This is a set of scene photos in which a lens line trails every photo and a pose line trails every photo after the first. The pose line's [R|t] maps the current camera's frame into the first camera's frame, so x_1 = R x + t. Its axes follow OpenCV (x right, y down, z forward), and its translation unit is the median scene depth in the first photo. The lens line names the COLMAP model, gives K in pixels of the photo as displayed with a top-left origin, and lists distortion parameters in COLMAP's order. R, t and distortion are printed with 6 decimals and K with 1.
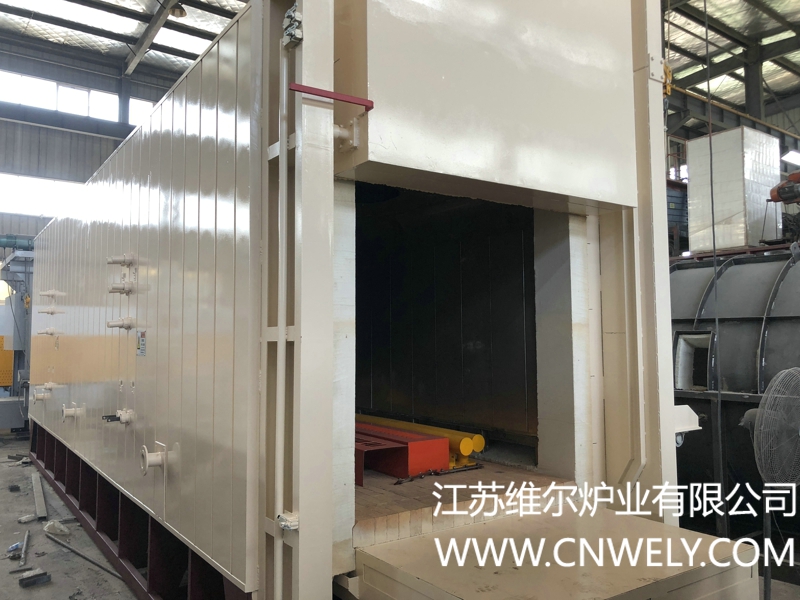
lens RADIAL K [[655.9, 0, 398.6], [0, 655.9, 301.9], [0, 0, 1]] dist [0.028870, -0.022130]
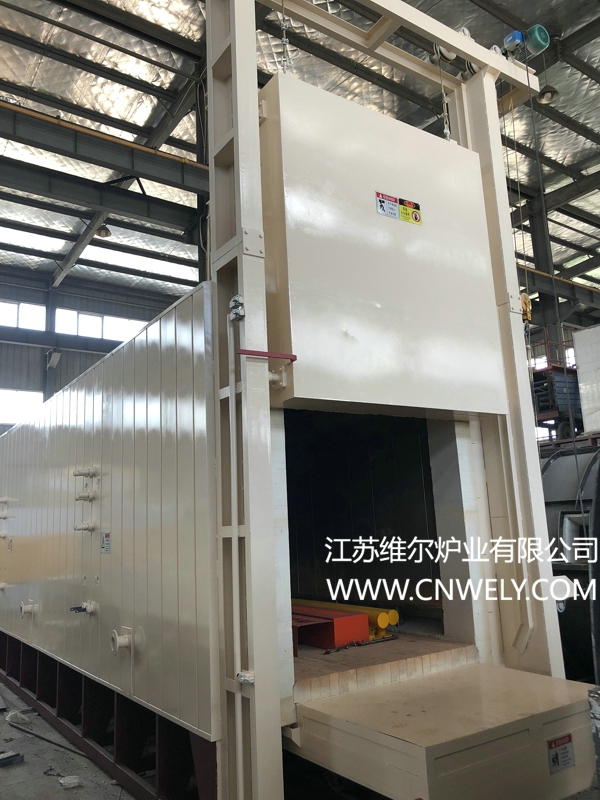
lens RADIAL K [[655.9, 0, 310.5], [0, 655.9, 396.3], [0, 0, 1]] dist [0.028870, -0.022130]
pose [[0.999032, -0.043974, -0.000739, -0.008345], [0.043456, 0.989563, -0.137393, -0.021057], [0.006773, 0.137228, 0.990516, -0.226955]]
